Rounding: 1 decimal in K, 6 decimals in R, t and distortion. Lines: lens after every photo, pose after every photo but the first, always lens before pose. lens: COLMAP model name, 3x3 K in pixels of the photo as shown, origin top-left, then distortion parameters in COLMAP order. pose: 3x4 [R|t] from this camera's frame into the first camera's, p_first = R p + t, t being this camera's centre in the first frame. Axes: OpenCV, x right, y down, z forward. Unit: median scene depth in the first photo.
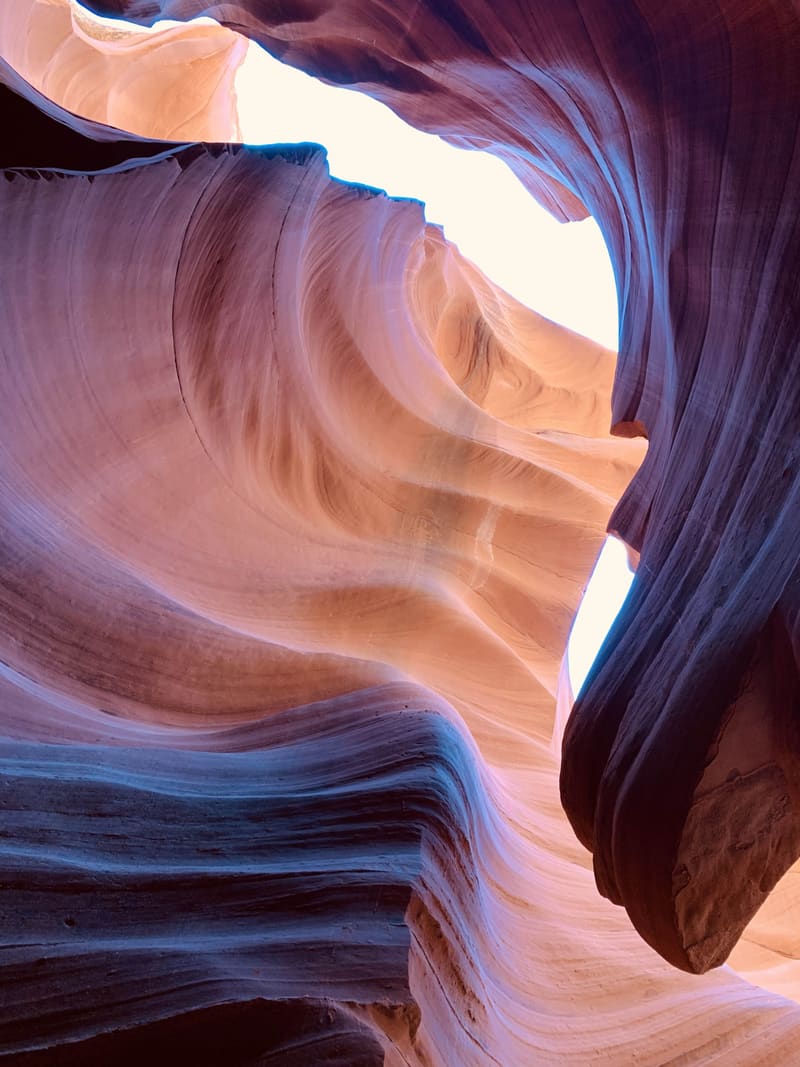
lens RADIAL K [[793.6, 0, 404.3], [0, 793.6, 534.4], [0, 0, 1]] dist [0.048608, -0.119984]
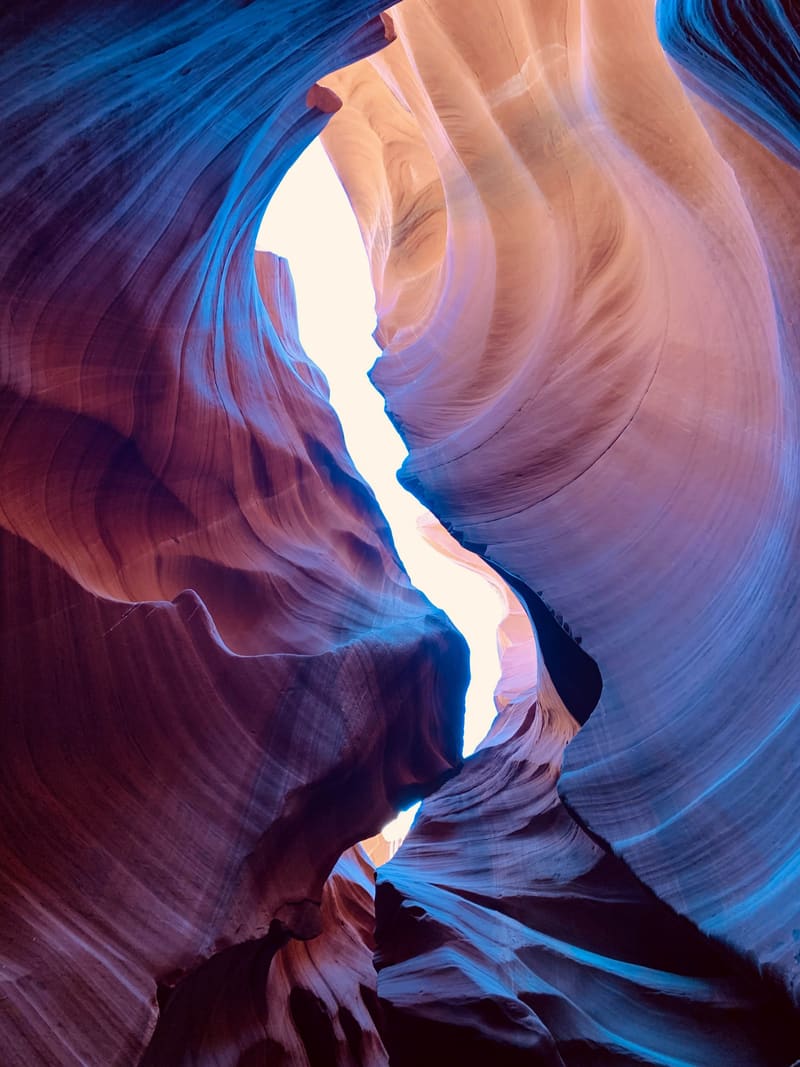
lens RADIAL K [[793.6, 0, 404.3], [0, 793.6, 534.4], [0, 0, 1]] dist [0.048608, -0.119984]
pose [[-0.762299, -0.623676, -0.172999, 0.043677], [0.588343, -0.556342, -0.586801, 0.184856], [0.269727, -0.549101, 0.791035, -0.016797]]
